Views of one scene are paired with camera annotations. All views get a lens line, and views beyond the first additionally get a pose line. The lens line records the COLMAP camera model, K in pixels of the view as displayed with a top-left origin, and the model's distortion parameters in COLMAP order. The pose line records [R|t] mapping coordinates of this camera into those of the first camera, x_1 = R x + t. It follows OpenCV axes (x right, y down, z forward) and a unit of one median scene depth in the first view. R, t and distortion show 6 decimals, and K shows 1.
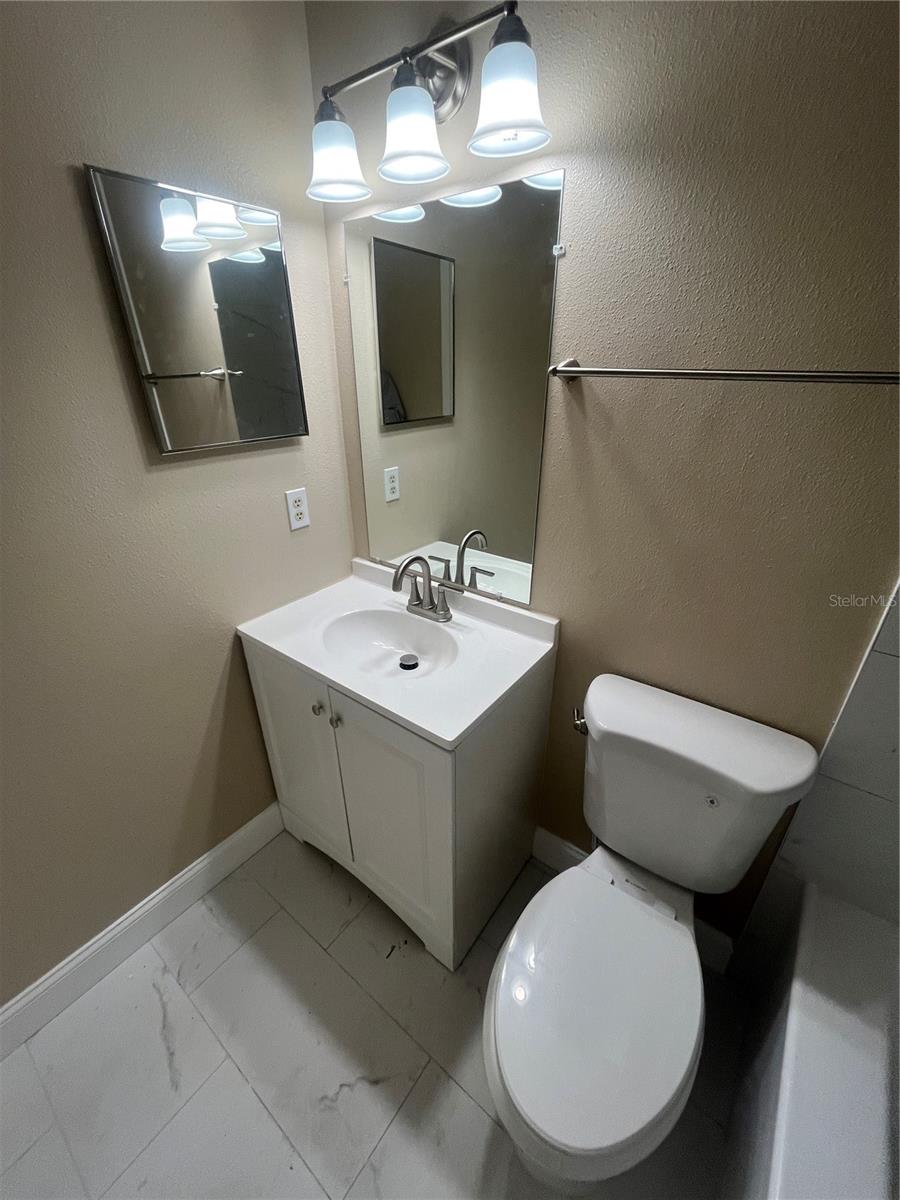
lens RADIAL K [[482.6, 0, 449.4], [0, 482.6, 602.0], [0, 0, 1]] dist [0.002350, 0.000349]
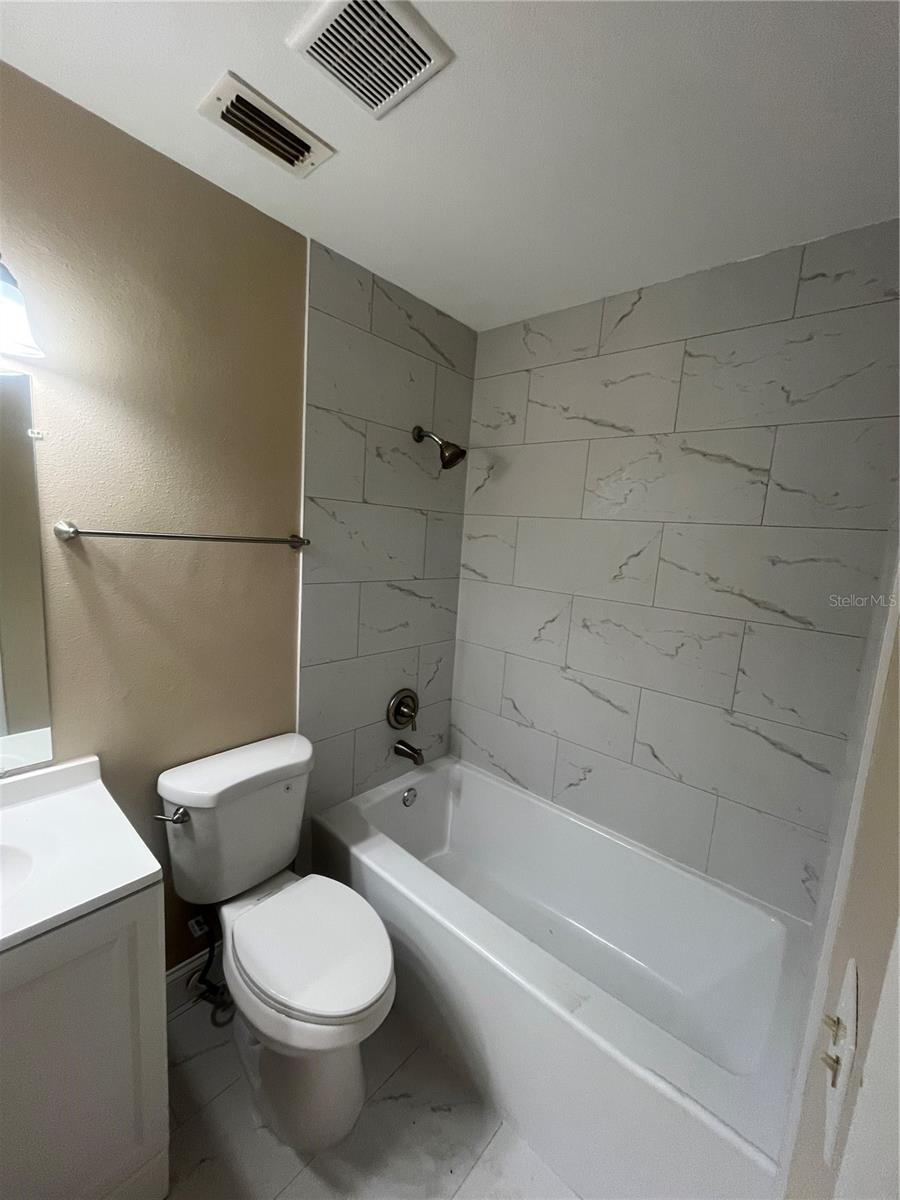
lens RADIAL K [[482.6, 0, 448.3], [0, 482.6, 599.9], [0, 0, 1]] dist [0.002350, 0.000349]
pose [[0.078383, -0.139487, 0.987117, -0.827045], [0.372302, 0.922621, 0.100810, -0.112481], [-0.924796, 0.359604, 0.124249, 0.093052]]
